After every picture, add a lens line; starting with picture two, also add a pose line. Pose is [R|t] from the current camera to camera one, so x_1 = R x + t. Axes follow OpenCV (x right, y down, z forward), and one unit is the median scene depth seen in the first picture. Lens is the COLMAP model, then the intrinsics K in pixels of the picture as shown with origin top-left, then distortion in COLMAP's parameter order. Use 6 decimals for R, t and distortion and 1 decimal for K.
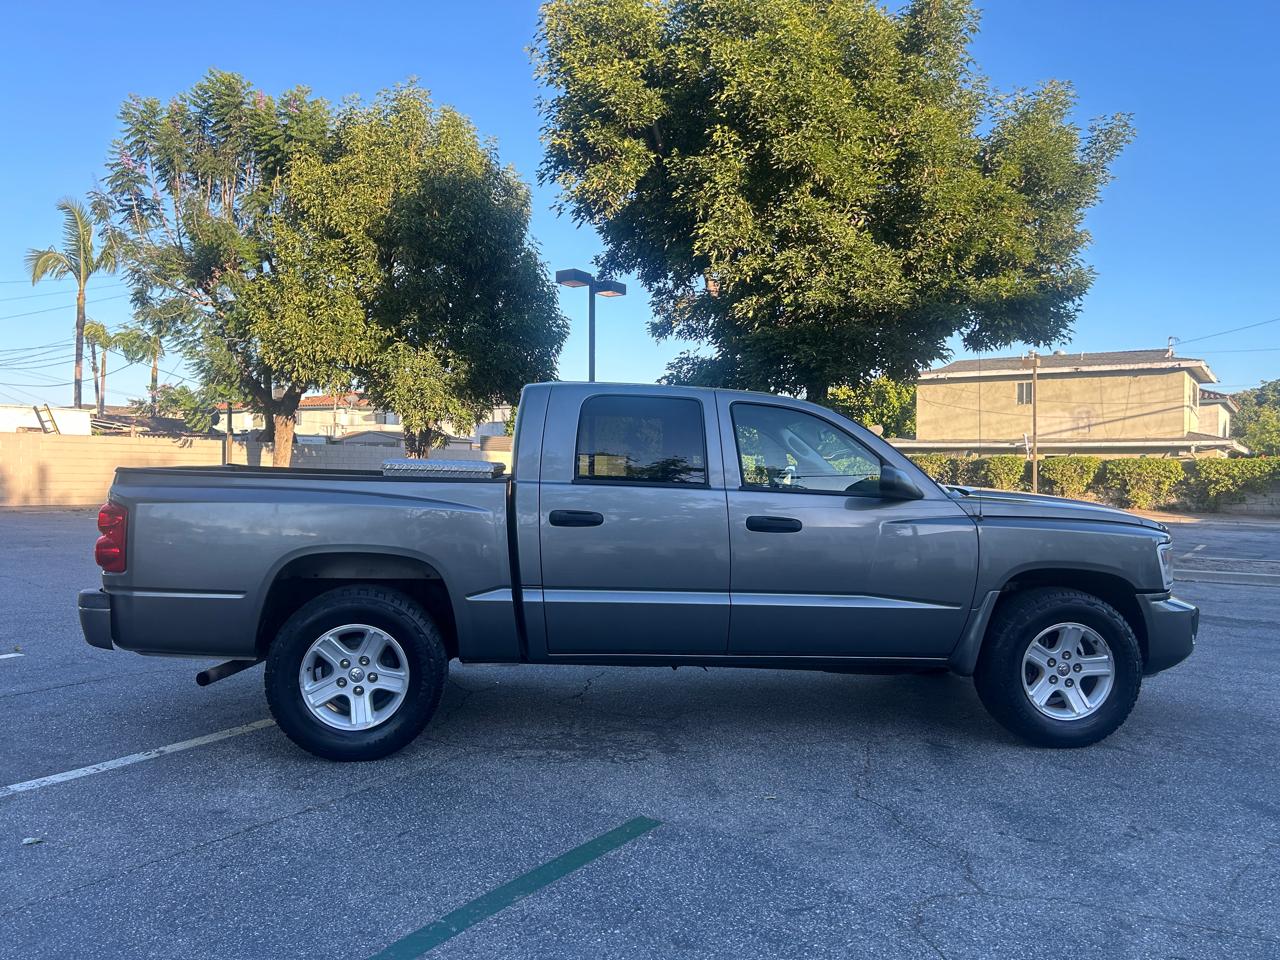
lens RADIAL K [[960.3, 0, 645.8], [0, 960.3, 479.8], [0, 0, 1]] dist [0.048274, -0.051384]
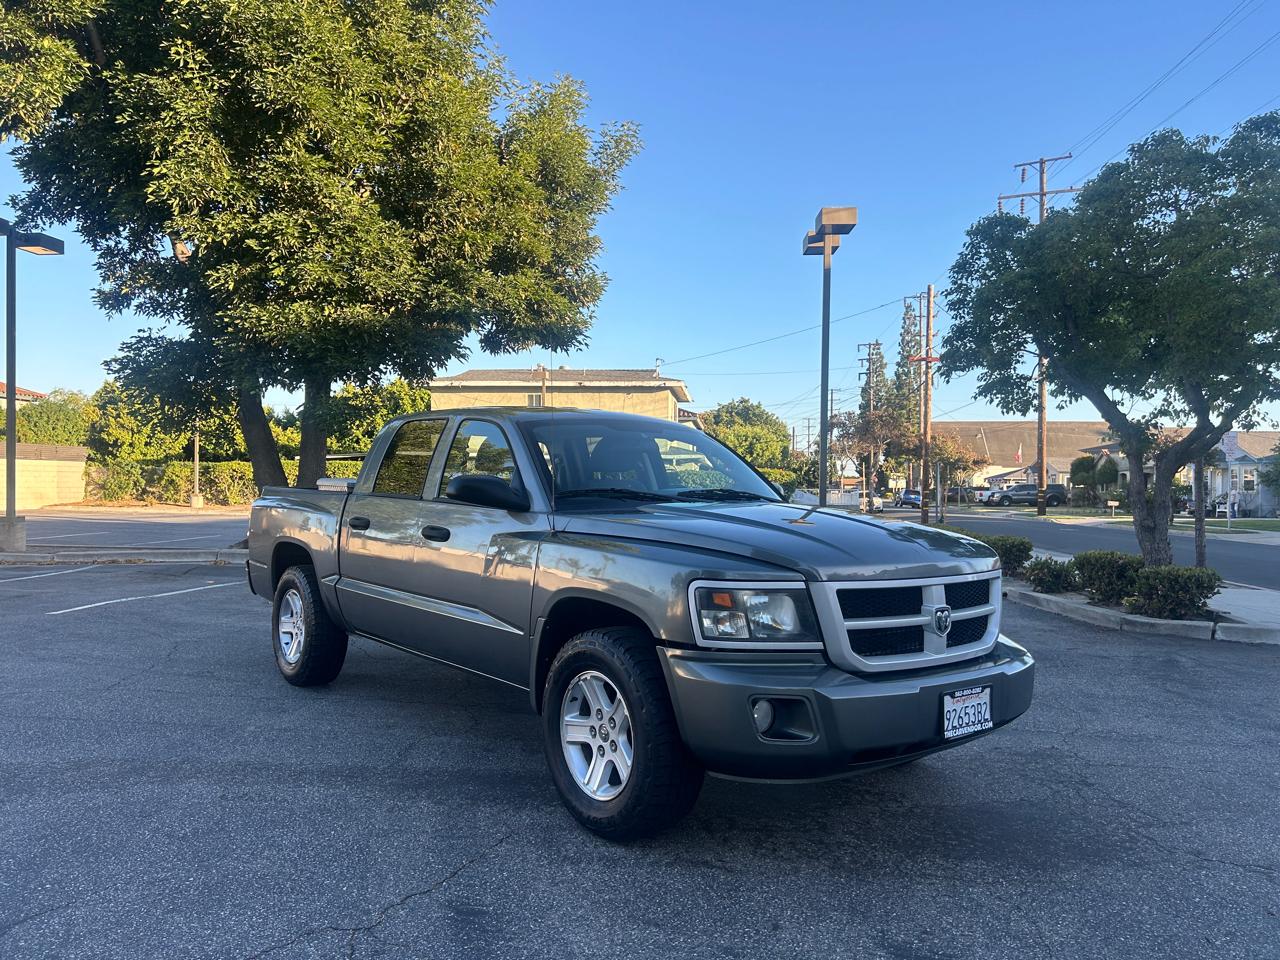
lens RADIAL K [[960.3, 0, 637.3], [0, 960.3, 489.6], [0, 0, 1]] dist [0.048274, -0.051384]
pose [[0.884779, -0.003450, 0.465998, 0.030690], [0.002798, 0.999994, 0.002089, -0.001689], [-0.466003, -0.000544, 0.884783, 0.112544]]
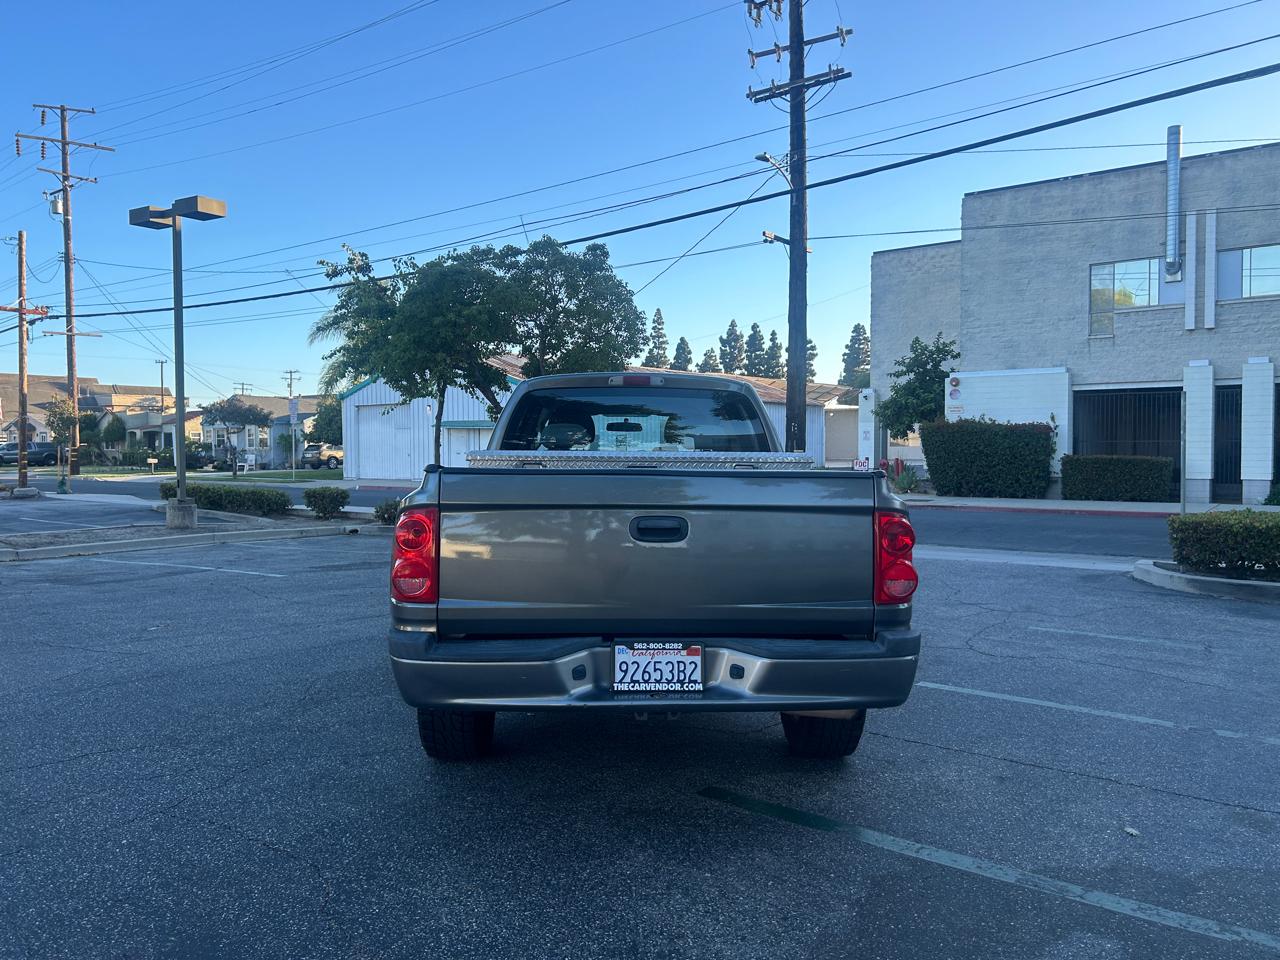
lens RADIAL K [[960.3, 0, 648.1], [0, 960.3, 477.1], [0, 0, 1]] dist [0.048274, -0.051384]
pose [[0.054831, -0.041402, 0.997637, -0.354996], [0.009030, 0.999120, 0.040968, -0.010621], [-0.998455, 0.006763, 0.055156, 0.307690]]
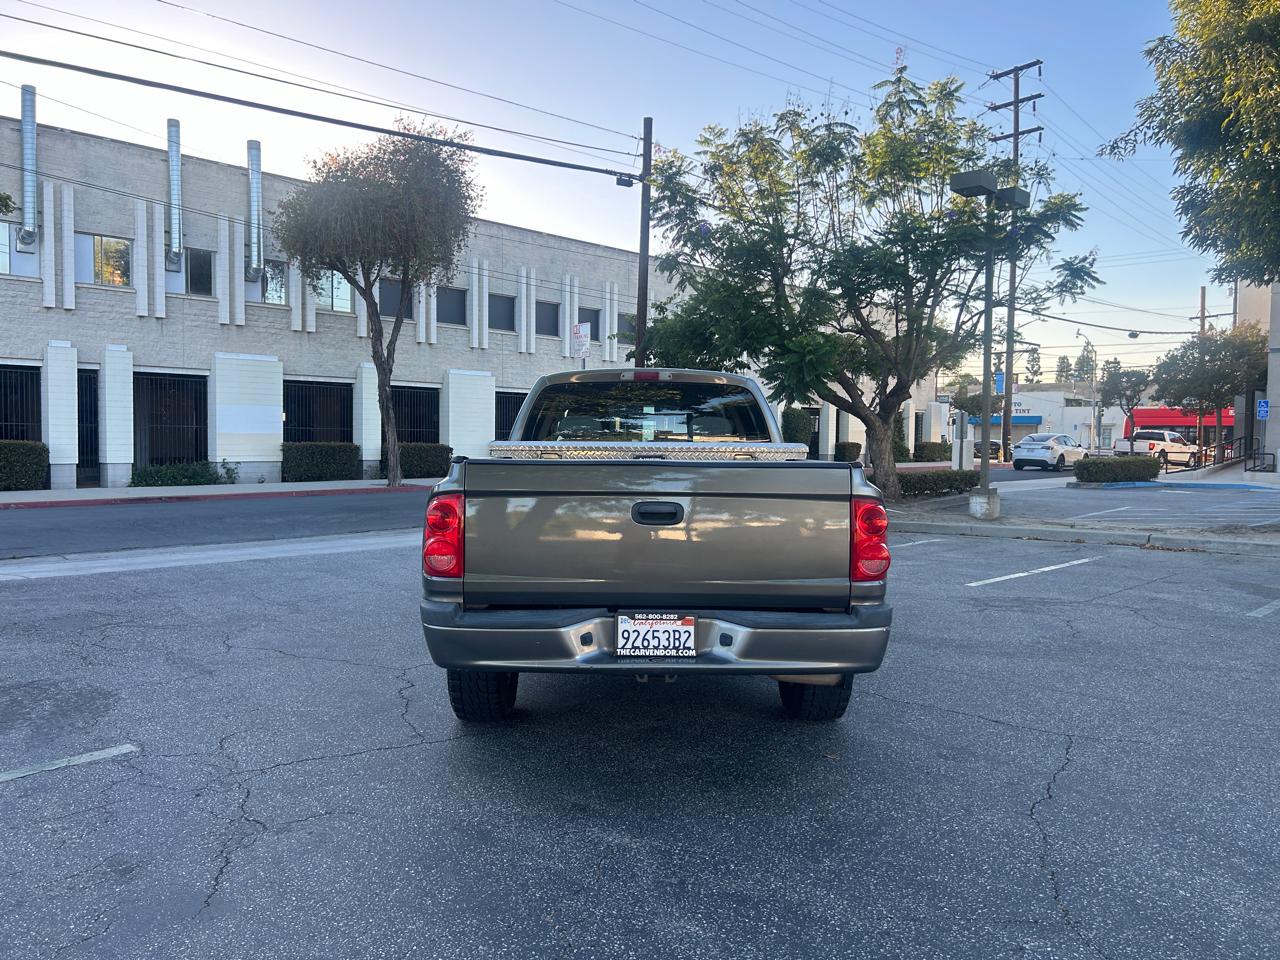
lens RADIAL K [[960.3, 0, 631.4], [0, 960.3, 472.8], [0, 0, 1]] dist [0.048274, -0.051384]
pose [[-0.985473, -0.029348, 0.167275, 0.104793], [-0.022280, 0.998784, 0.043975, -0.008015], [-0.168363, 0.039609, -0.984929, 0.826582]]
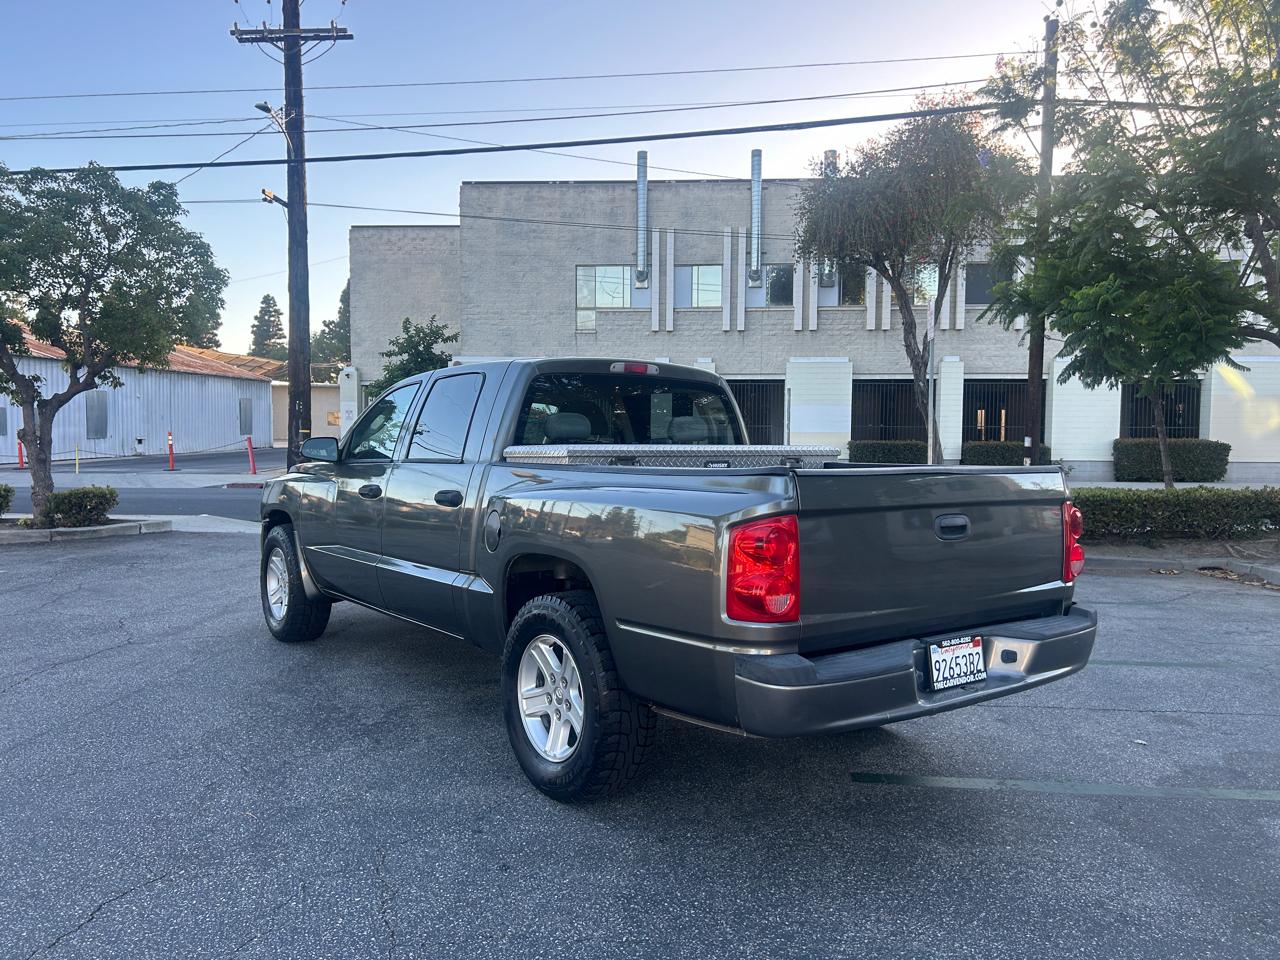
lens RADIAL K [[960.3, 0, 632.2], [0, 960.3, 486.8], [0, 0, 1]] dist [0.048274, -0.051384]
pose [[-0.507539, -0.067296, 0.858997, -0.297139], [-0.007784, 0.997263, 0.073529, -0.014898], [-0.861593, 0.030633, -0.506674, 0.479271]]
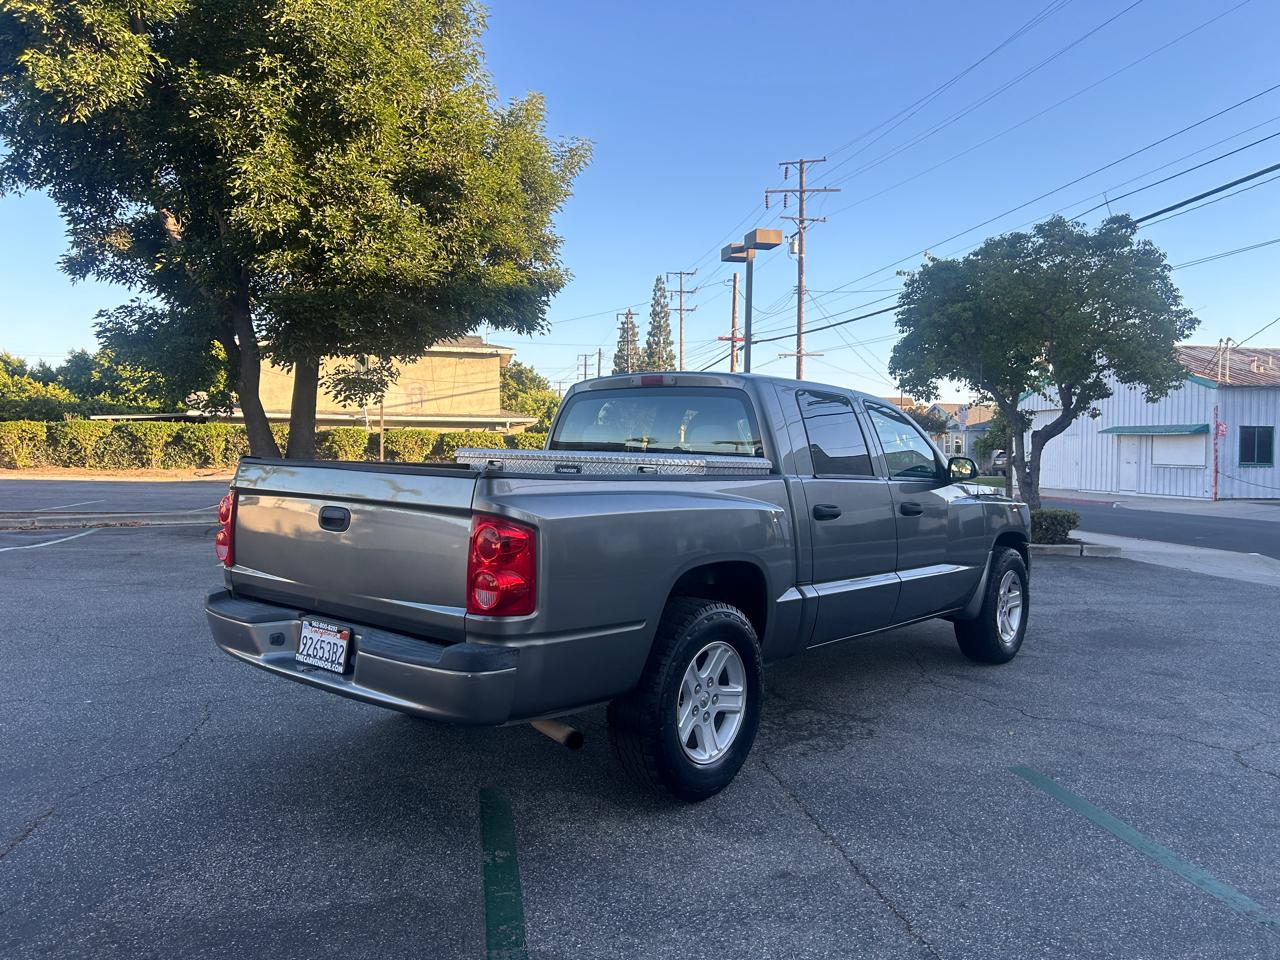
lens RADIAL K [[960.3, 0, 651.1], [0, 960.3, 478.4], [0, 0, 1]] dist [0.048274, -0.051384]
pose [[0.715397, -0.021805, 0.698378, -0.256834], [-0.000070, 0.999511, 0.031279, -0.007773], [-0.698719, -0.022426, 0.715045, 0.109986]]
